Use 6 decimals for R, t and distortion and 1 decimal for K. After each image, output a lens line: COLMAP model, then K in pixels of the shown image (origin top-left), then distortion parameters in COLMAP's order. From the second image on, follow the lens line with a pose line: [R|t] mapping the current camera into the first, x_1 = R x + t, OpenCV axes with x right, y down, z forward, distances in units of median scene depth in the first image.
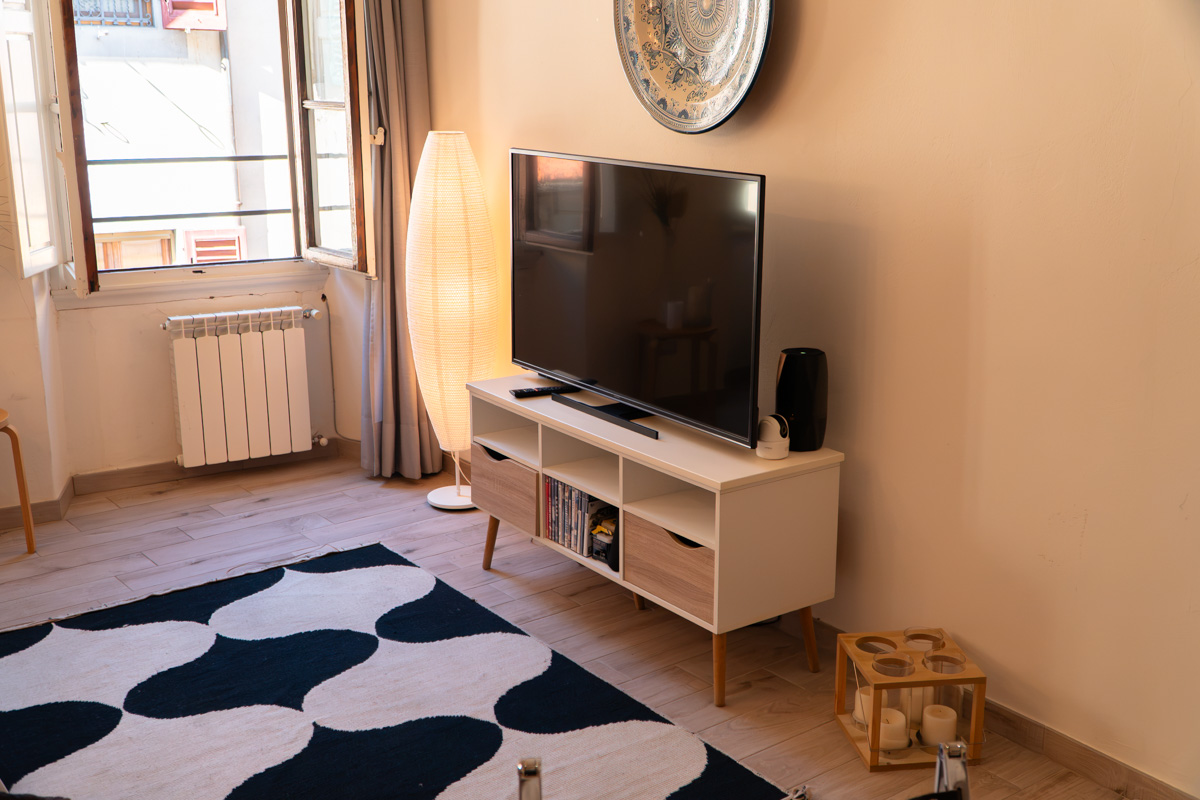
lens RADIAL K [[1345.9, 0, 598.6], [0, 1345.9, 407.5], [0, 0, 1]] dist [0.072605, 0.000000]
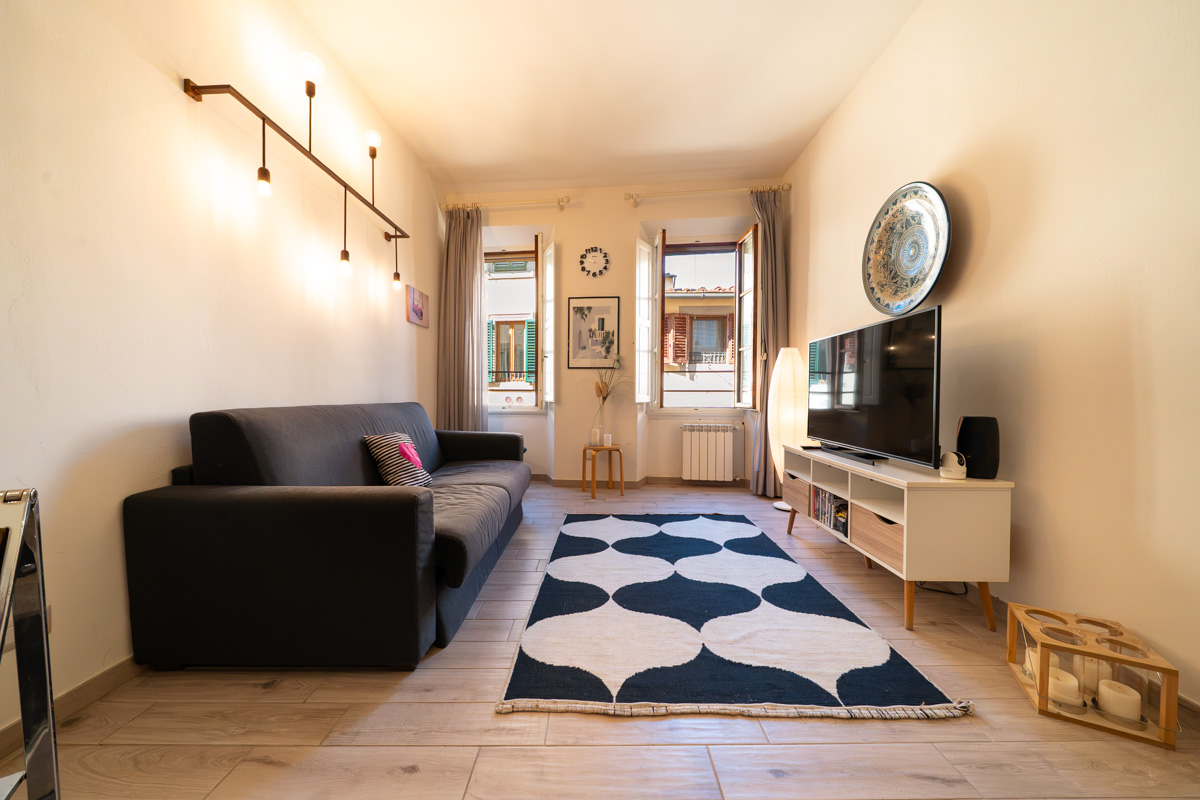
lens RADIAL K [[408.8, 0, 595.5], [0, 408.8, 402.1], [0, 0, 1]] dist [-0.006865, 0.000128]
pose [[0.784914, 0.013077, -0.619466, 0.100947], [-0.160546, 0.969925, -0.182951, 0.115694], [0.598444, 0.243053, 0.763407, 0.370425]]
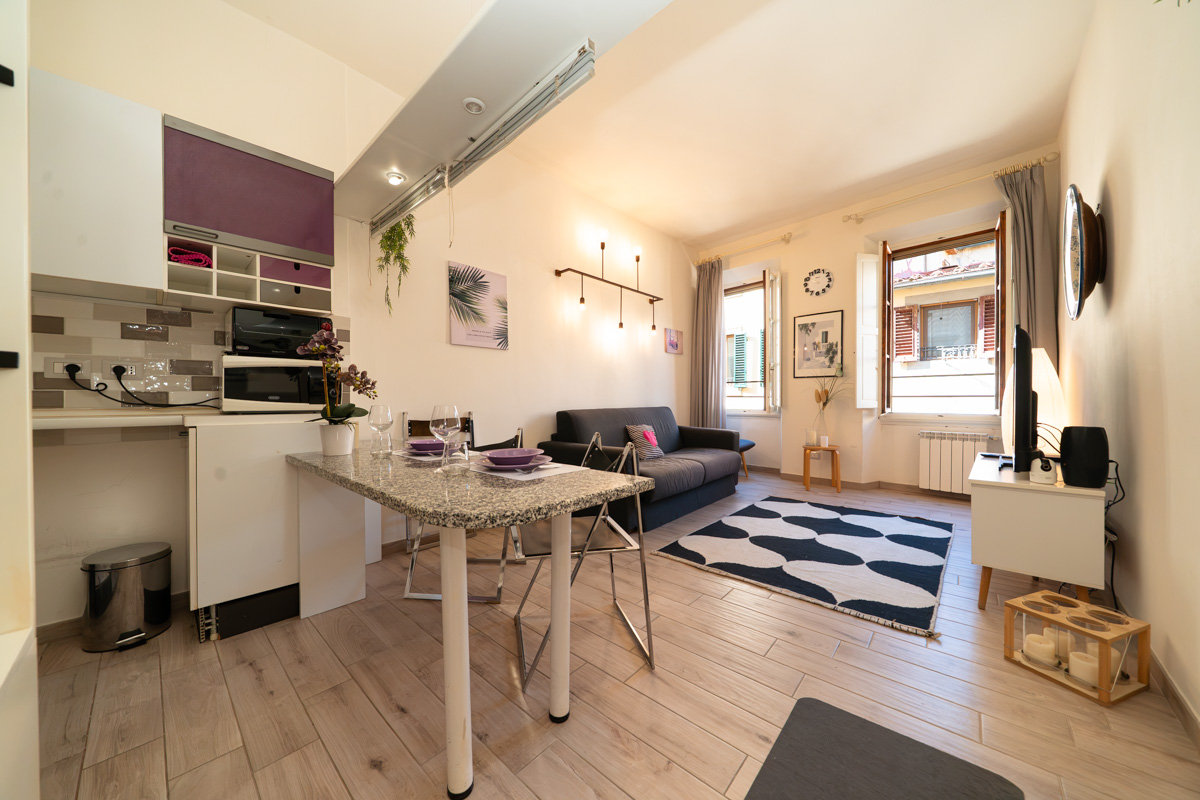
lens RADIAL K [[408.8, 0, 595.0], [0, 408.8, 402.3], [0, 0, 1]] dist [-0.006865, 0.000128]
pose [[0.166893, 0.009744, -0.985927, 0.593792], [-0.245208, 0.968945, -0.031932, 0.102125], [0.954997, 0.247086, 0.164099, 0.360327]]
